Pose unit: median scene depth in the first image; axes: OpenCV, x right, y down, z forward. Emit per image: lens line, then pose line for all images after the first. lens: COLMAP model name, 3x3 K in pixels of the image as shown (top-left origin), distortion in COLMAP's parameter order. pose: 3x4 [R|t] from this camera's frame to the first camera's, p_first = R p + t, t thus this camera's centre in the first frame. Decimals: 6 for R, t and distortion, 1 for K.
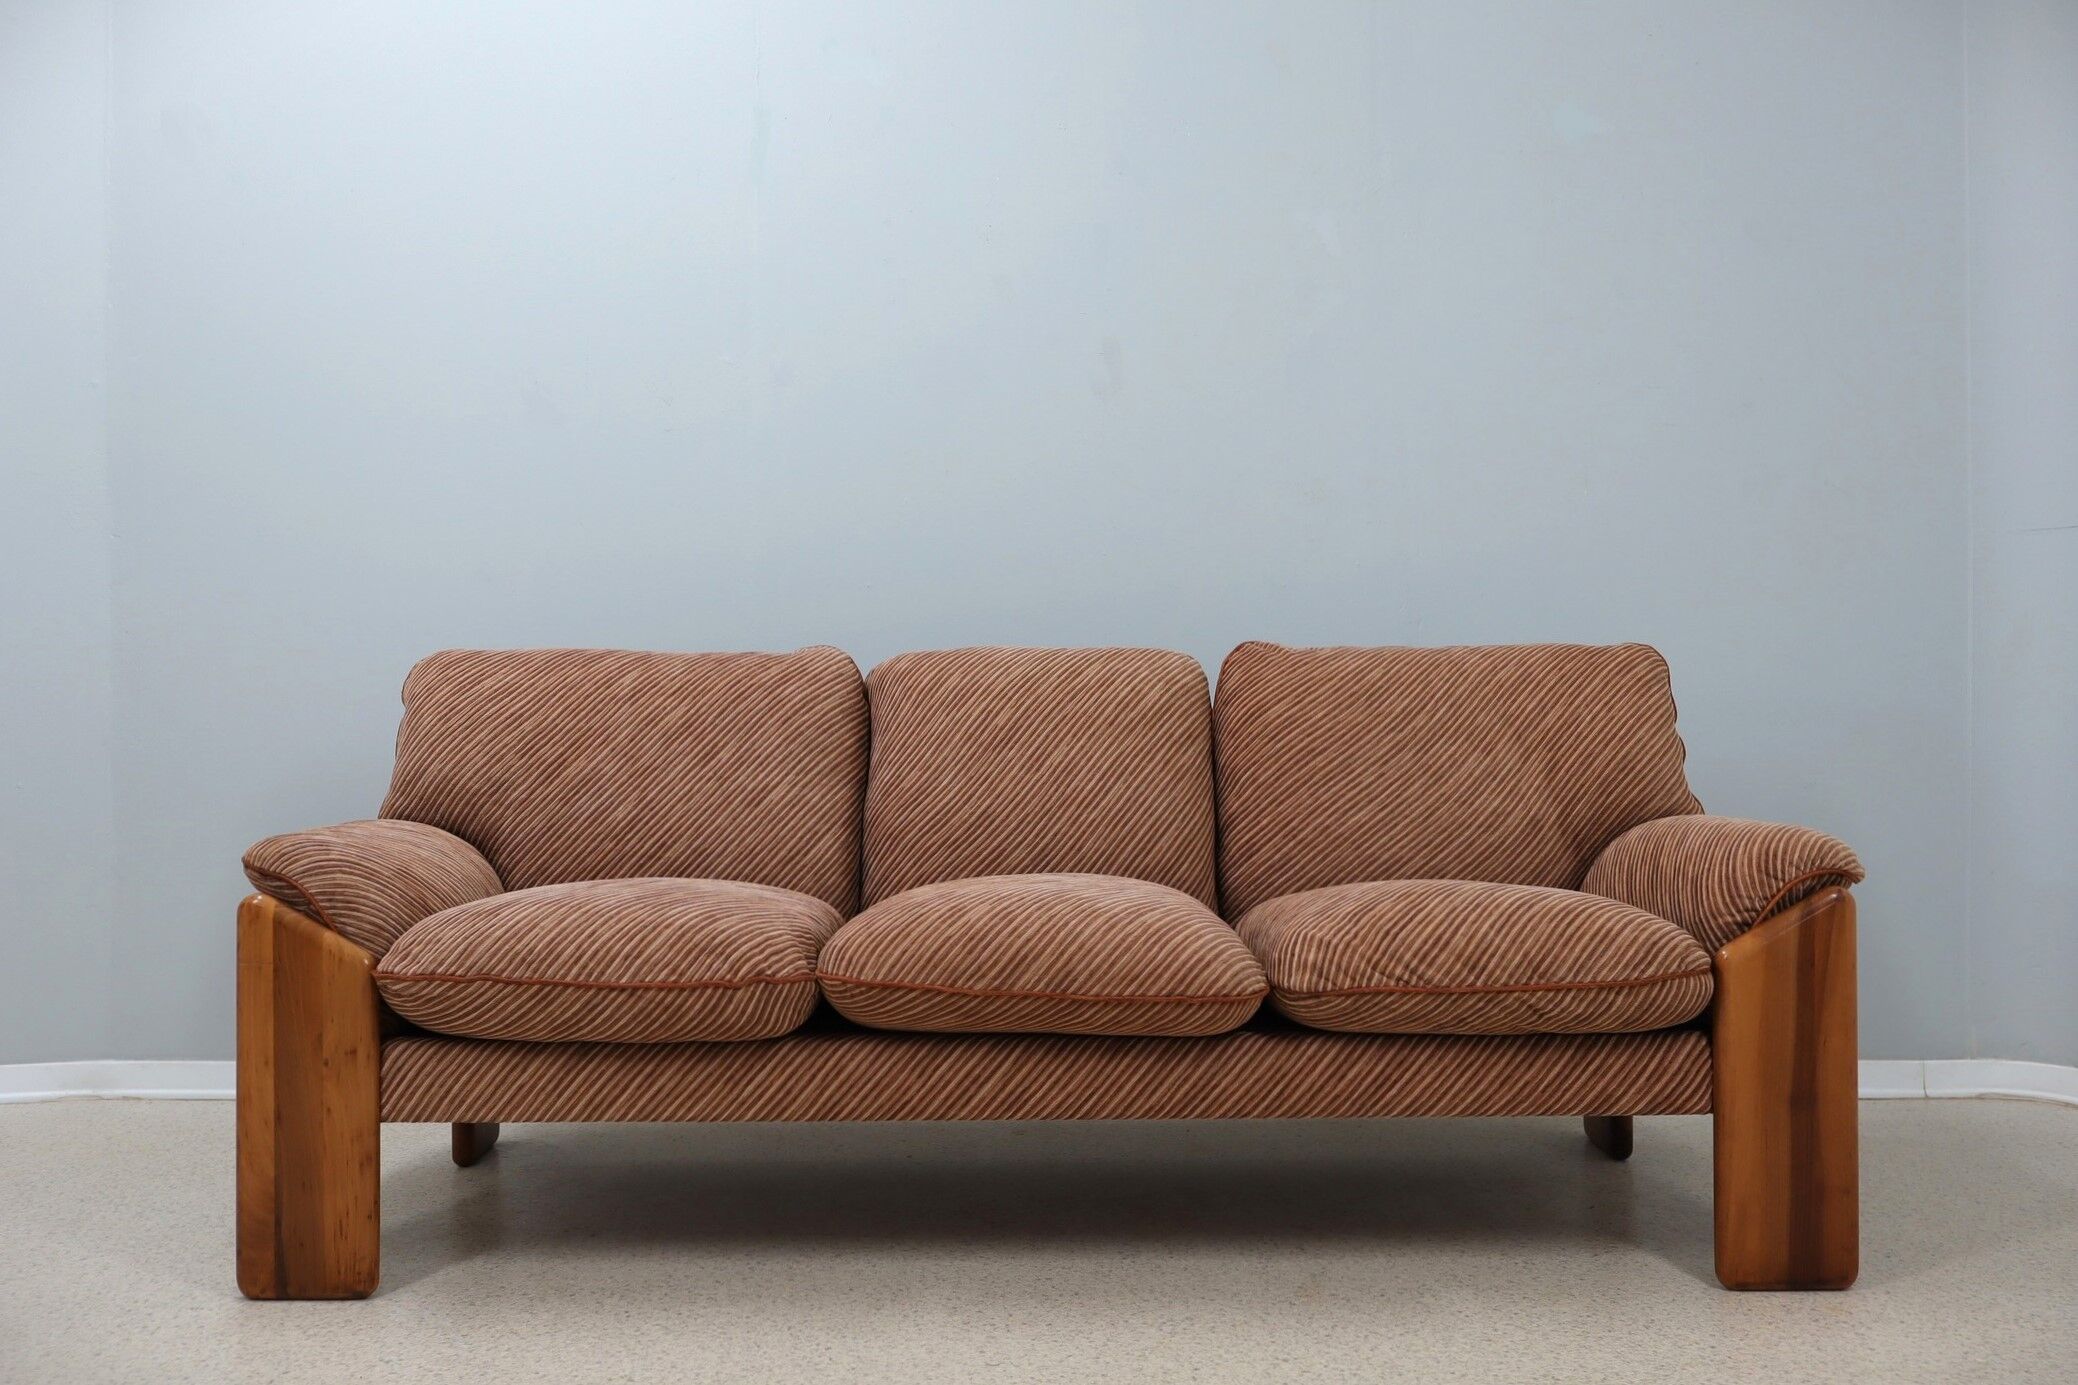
lens RADIAL K [[1773.7, 0, 1074.7], [0, 1773.7, 659.6], [0, 0, 1]] dist [-0.007351, 0.014547]
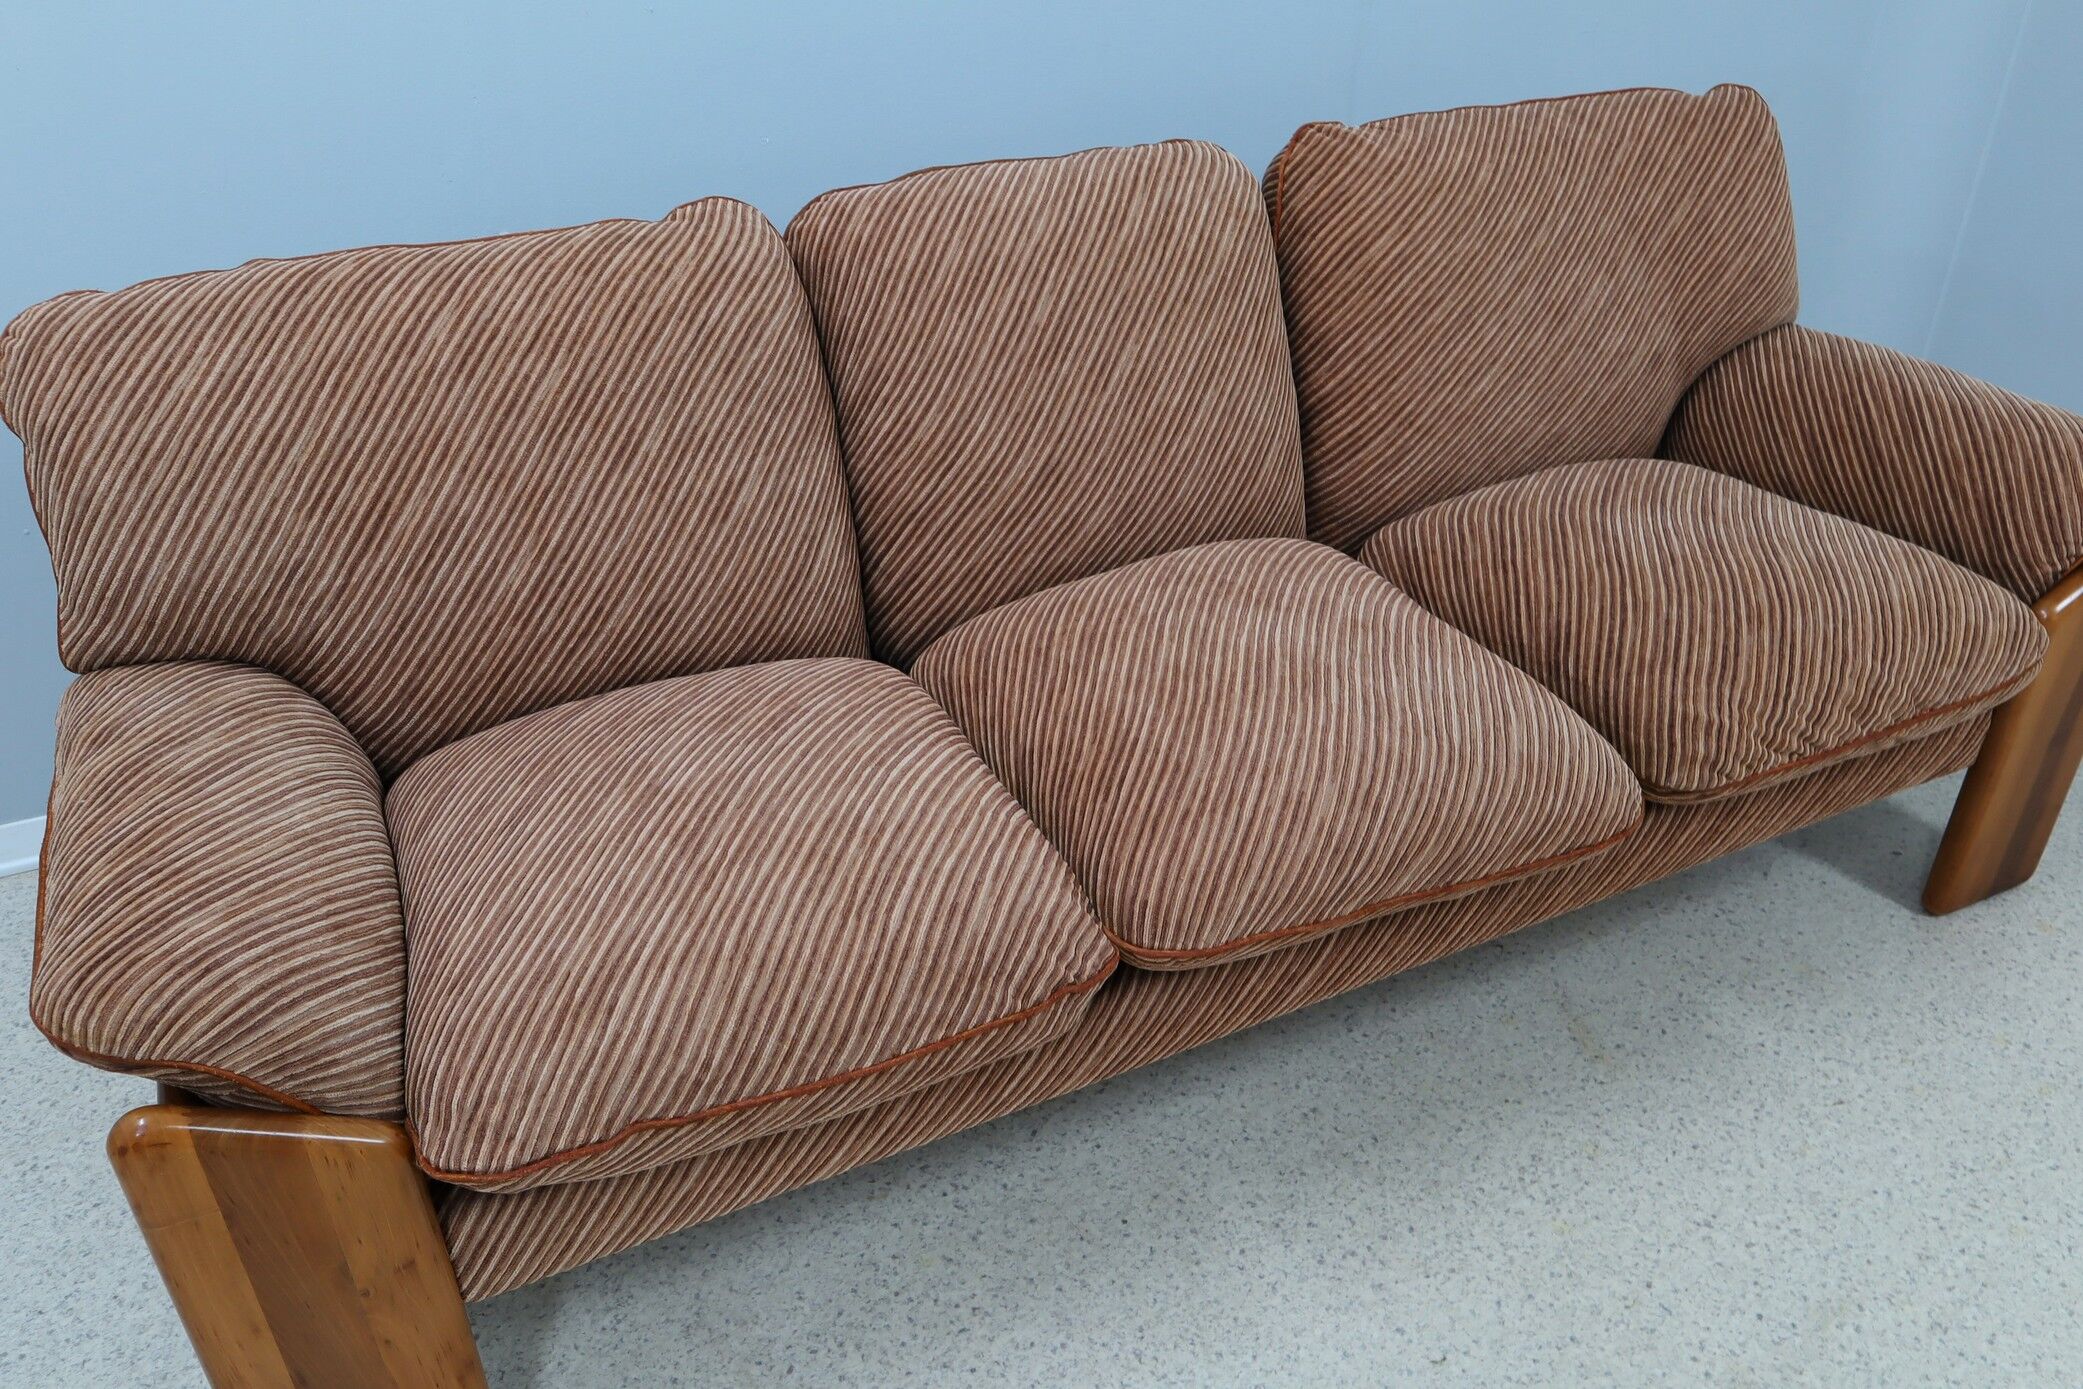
lens RADIAL K [[1608.1, 0, 1043.9], [0, 1608.1, 660.1], [0, 0, 1]] dist [-0.012603, 0.005471]
pose [[0.916109, -0.208459, 0.342475, -0.348171], [-0.006233, 0.846695, 0.532042, -0.225483], [-0.400881, -0.489543, 0.774365, 0.592788]]
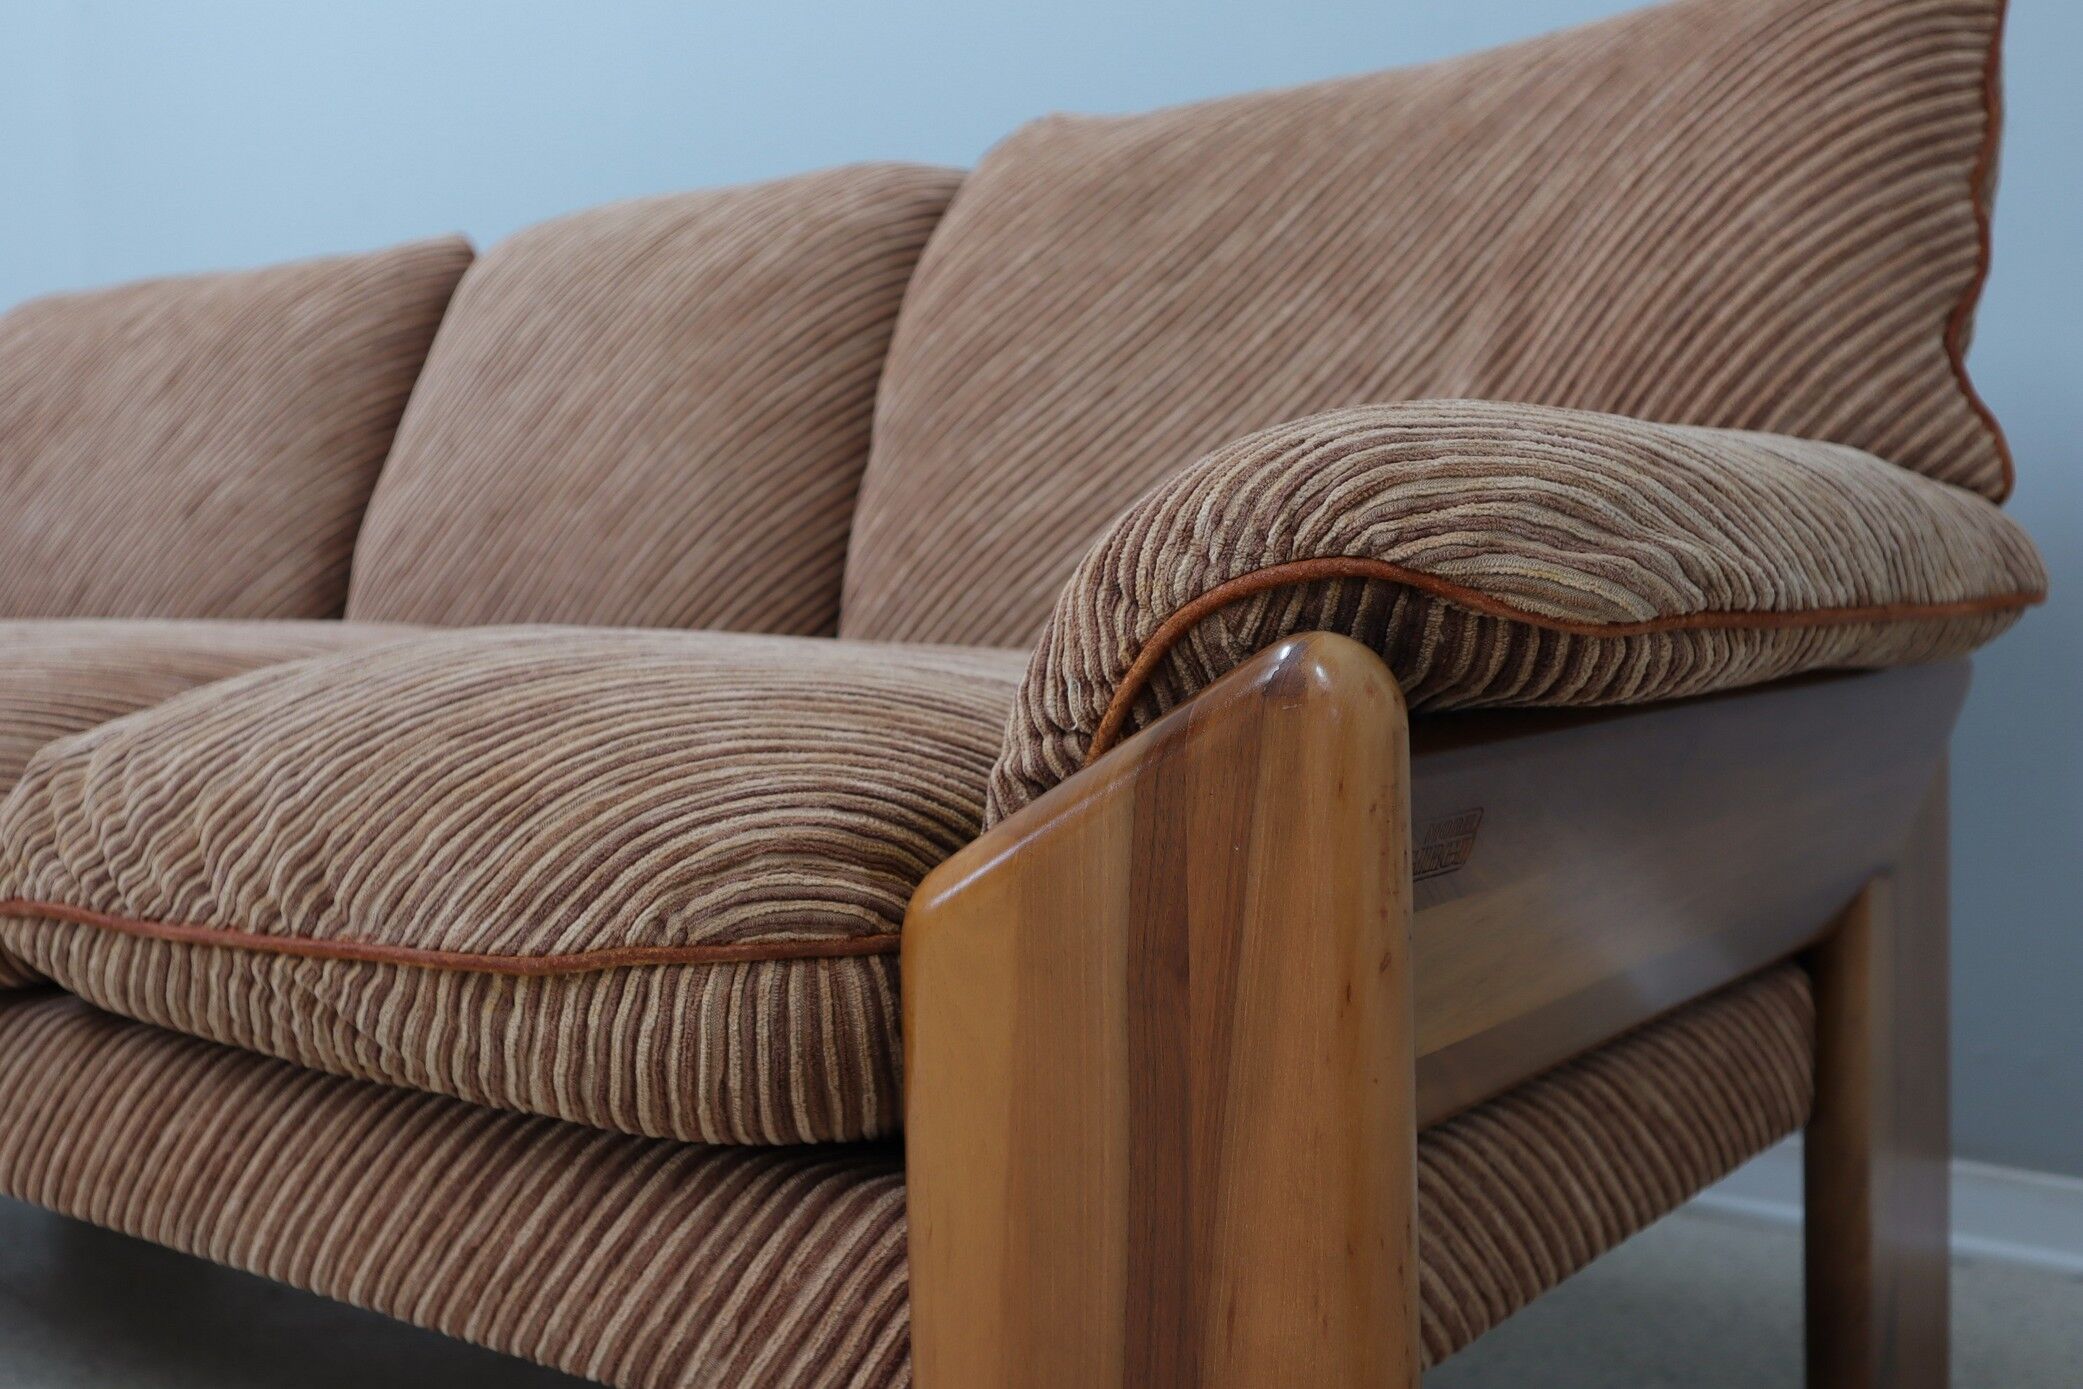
lens RADIAL K [[2130.3, 0, 1040.0], [0, 2130.3, 696.6], [0, 0, 1]] dist [0.011309, 0.000000]
pose [[0.798207, 0.026813, -0.601786, 0.559488], [0.035089, 0.995243, 0.090885, 0.110934], [0.601360, -0.093661, 0.793469, 0.770722]]
